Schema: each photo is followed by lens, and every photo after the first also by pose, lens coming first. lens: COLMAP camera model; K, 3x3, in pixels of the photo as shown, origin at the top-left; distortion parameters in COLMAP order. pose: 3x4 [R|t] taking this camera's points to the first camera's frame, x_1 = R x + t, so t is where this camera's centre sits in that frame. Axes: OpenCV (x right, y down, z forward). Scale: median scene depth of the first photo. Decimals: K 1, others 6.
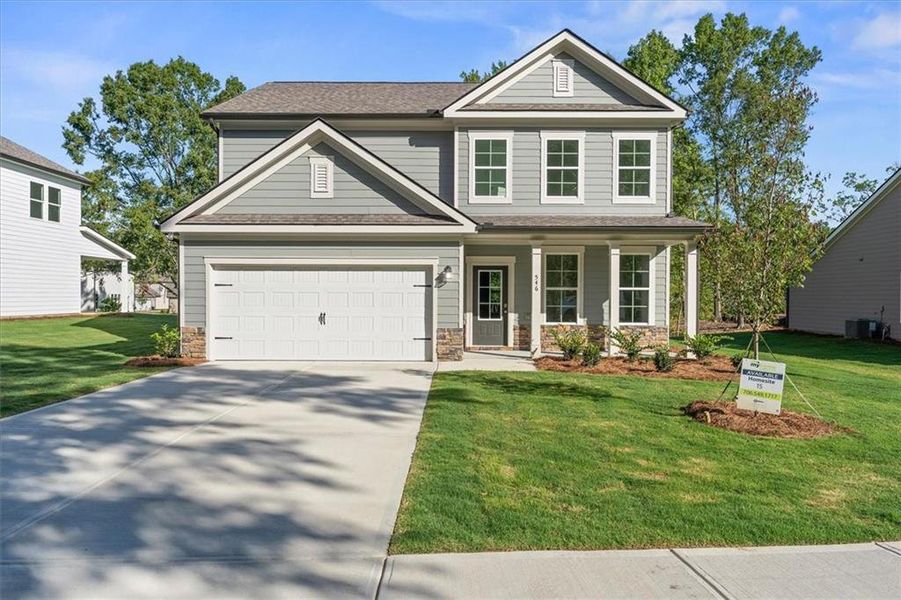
lens RADIAL K [[550.9, 0, 450.5], [0, 550.9, 298.7], [0, 0, 1]] dist [0.004965, 0.000515]
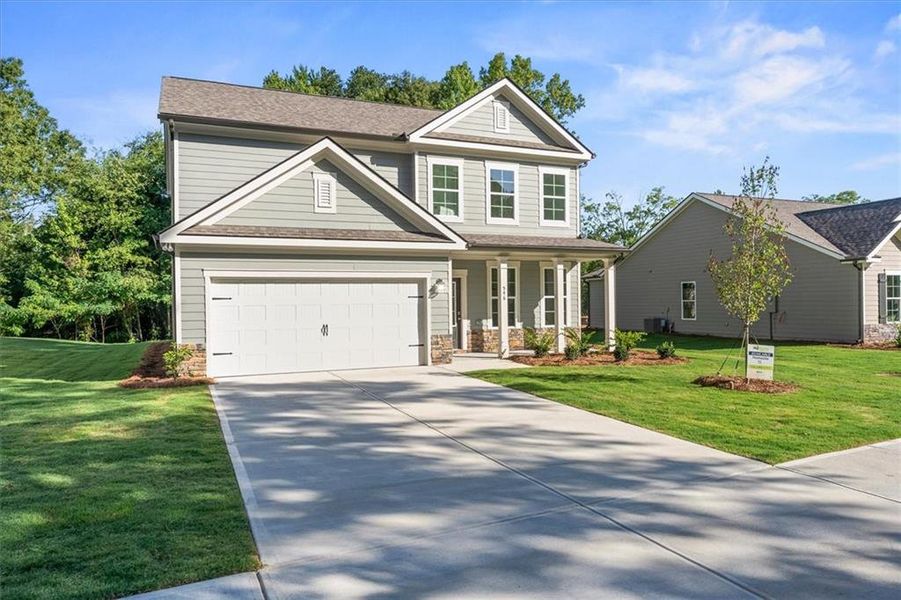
lens RADIAL K [[550.9, 0, 450.1], [0, 550.9, 301.0], [0, 0, 1]] dist [0.004965, 0.000515]
pose [[0.926607, -0.015366, 0.375717, -0.382416], [0.018845, 0.999807, -0.005585, -0.007396], [-0.375559, 0.012255, 0.926717, -0.038791]]
